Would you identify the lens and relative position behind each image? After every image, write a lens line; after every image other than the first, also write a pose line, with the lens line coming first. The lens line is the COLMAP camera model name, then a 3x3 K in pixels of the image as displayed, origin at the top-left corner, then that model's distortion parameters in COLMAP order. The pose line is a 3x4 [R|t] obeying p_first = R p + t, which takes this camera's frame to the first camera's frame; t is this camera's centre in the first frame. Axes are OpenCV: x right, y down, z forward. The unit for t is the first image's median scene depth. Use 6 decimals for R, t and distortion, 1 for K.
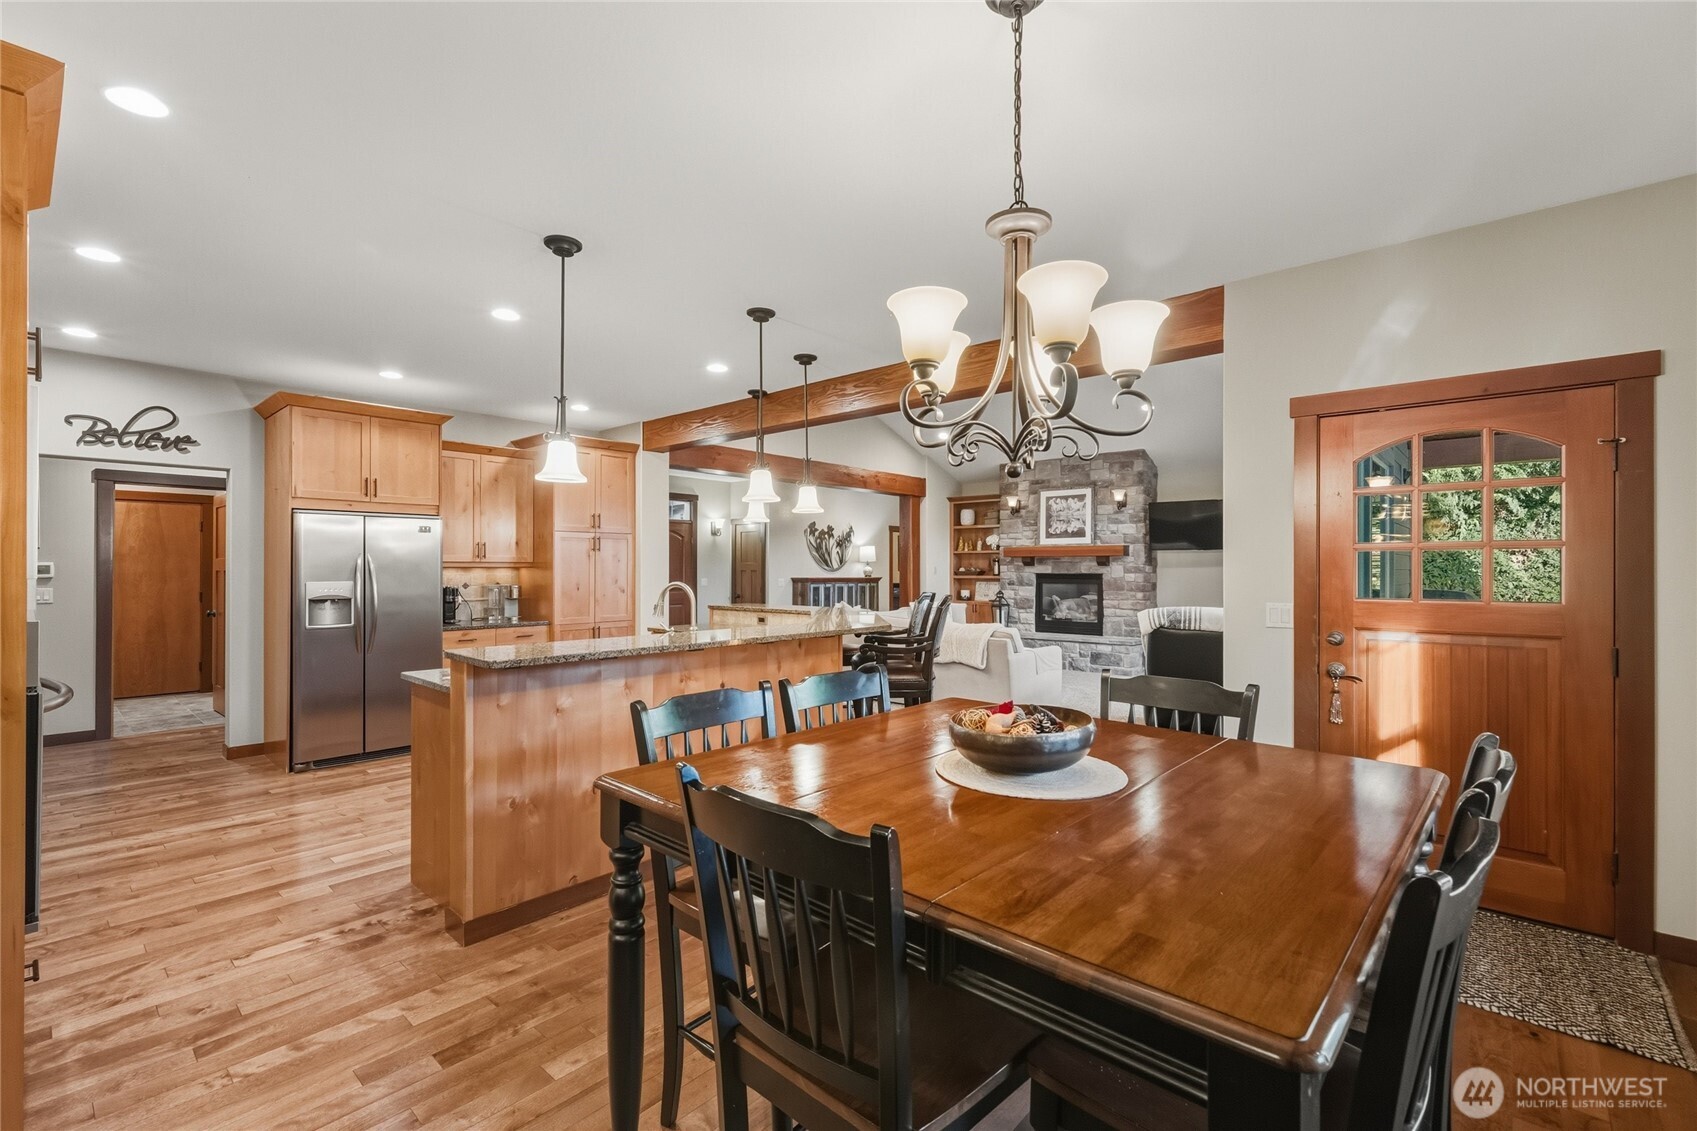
lens RADIAL K [[741.4, 0, 848.9], [0, 741.4, 567.1], [0, 0, 1]] dist [-0.003710, 0.000448]
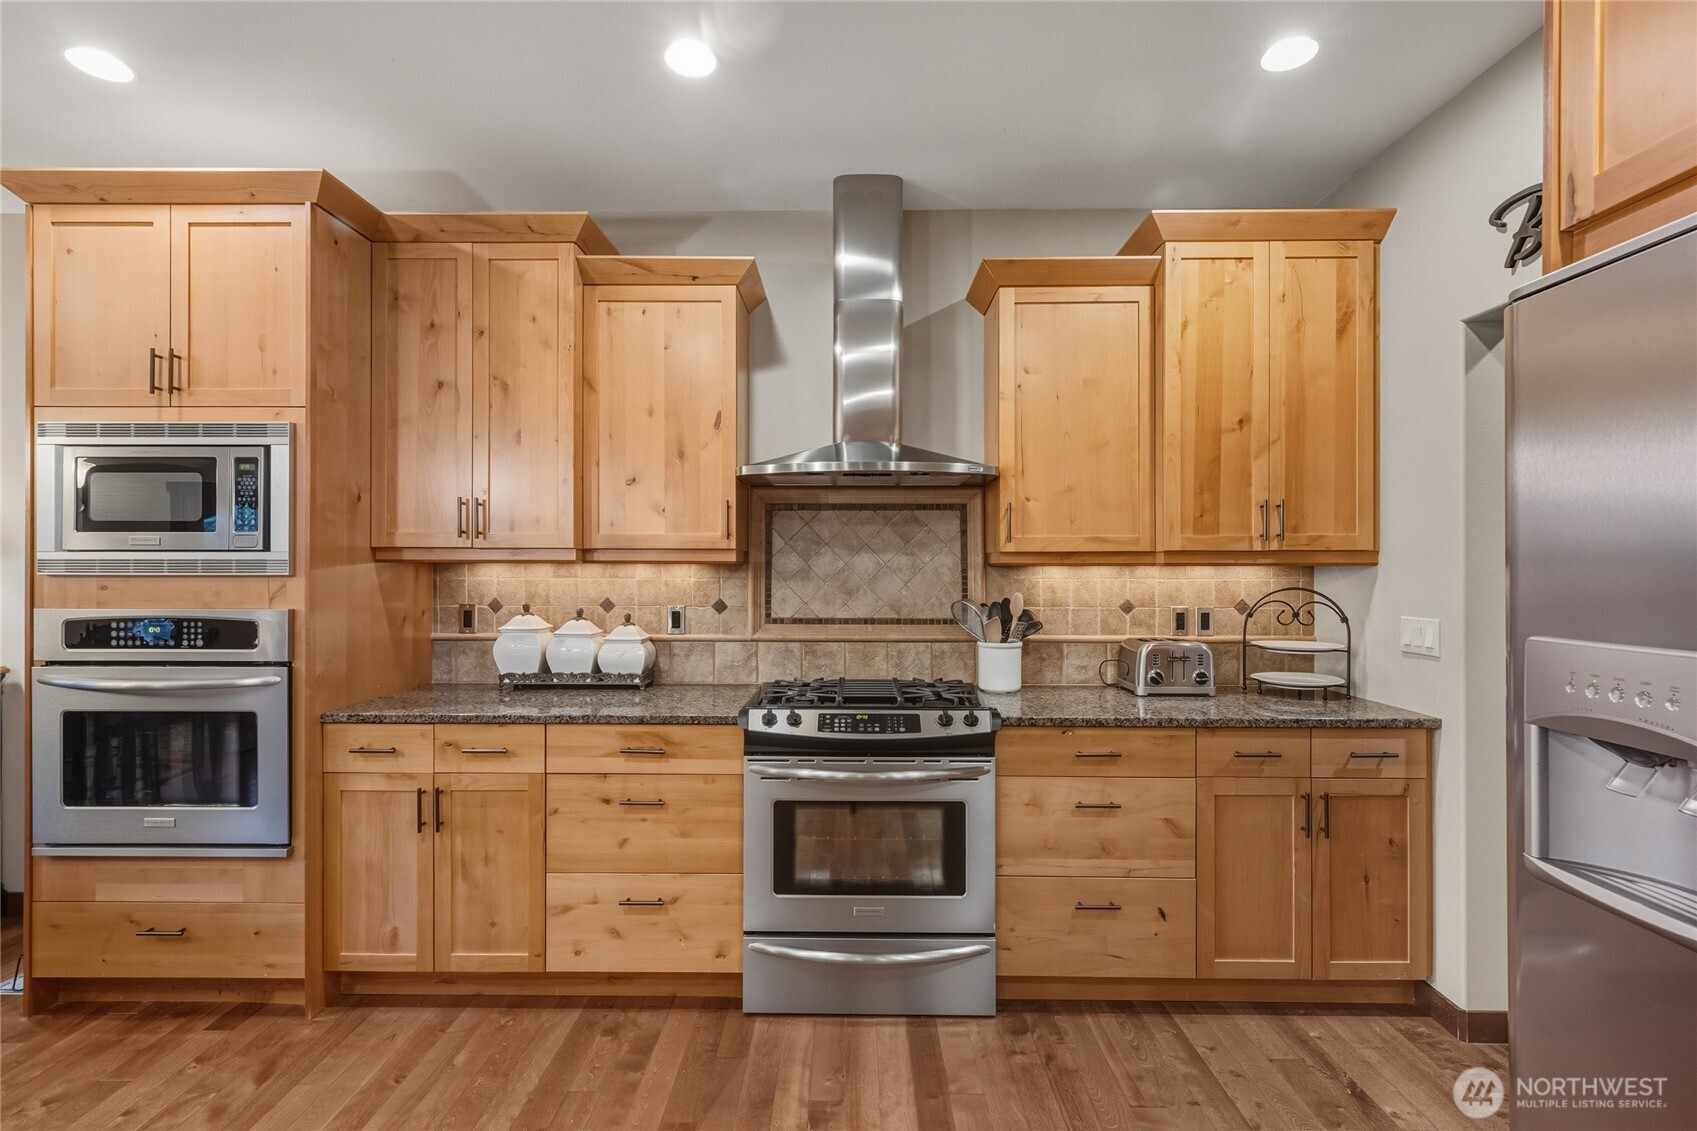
lens RADIAL K [[741.4, 0, 841.9], [0, 741.4, 572.1], [0, 0, 1]] dist [-0.003710, 0.000448]
pose [[-0.754209, 0.002333, -0.656631, -0.338417], [-0.000427, 0.999992, 0.004043, 0.001660], [0.656635, 0.003330, -0.754202, 0.741026]]
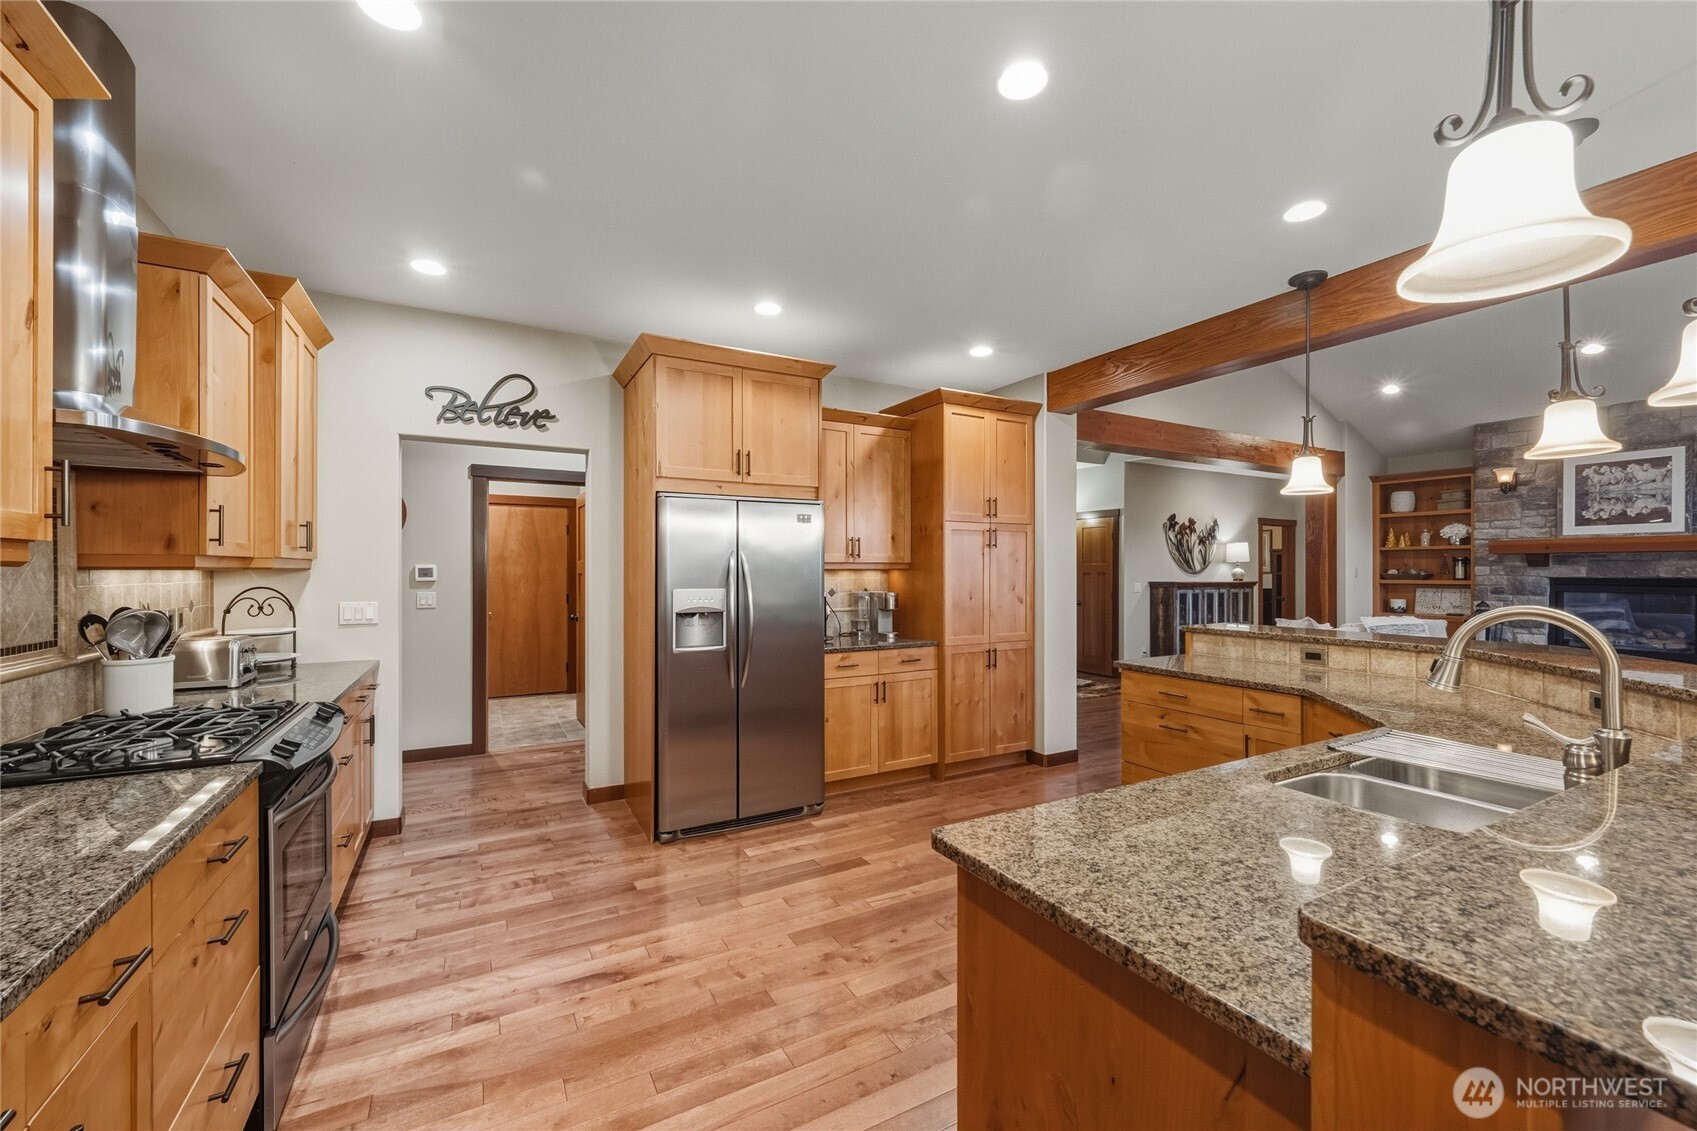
lens RADIAL K [[673.6, 0, 844.9], [0, 673.6, 569.5], [0, 0, 1]] dist [-0.002149, 0.000415]
pose [[0.943552, -0.001665, -0.331221, -0.251199], [0.001620, 0.999999, -0.000410, 0.000337], [0.331222, -0.000150, 0.943553, 0.303683]]
